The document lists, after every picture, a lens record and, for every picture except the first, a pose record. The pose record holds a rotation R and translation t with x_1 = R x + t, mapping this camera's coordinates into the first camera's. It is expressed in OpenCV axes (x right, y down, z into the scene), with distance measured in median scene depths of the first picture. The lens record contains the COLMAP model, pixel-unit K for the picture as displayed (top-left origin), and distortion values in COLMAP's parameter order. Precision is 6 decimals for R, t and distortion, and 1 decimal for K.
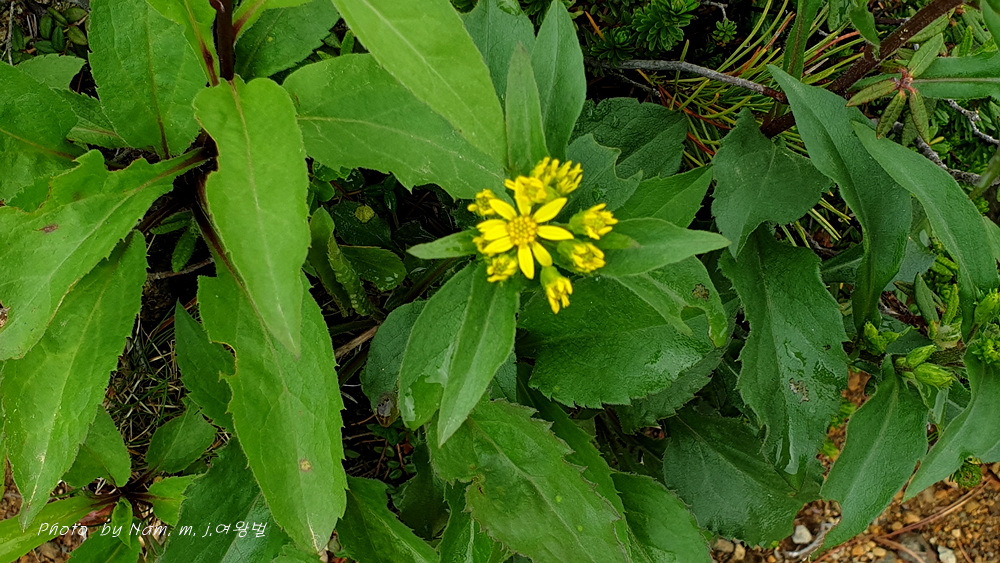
lens RADIAL K [[831.0, 0, 474.8], [0, 831.0, 336.9], [0, 0, 1]] dist [0.127949, -0.219838]
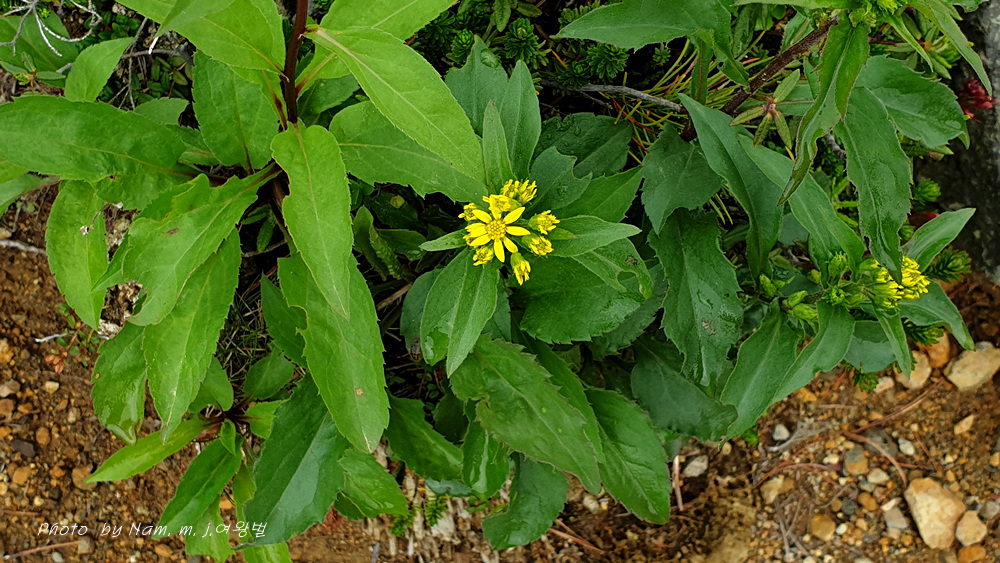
lens RADIAL K [[771.3, 0, 500.0], [0, 771.3, 281.5], [0, 0, 1]] dist [0.115910, -0.245713]
pose [[0.998810, -0.036780, -0.032031, 0.076241], [0.037559, 0.999005, 0.024048, -0.050467], [0.031115, -0.025222, 0.999198, -0.267309]]
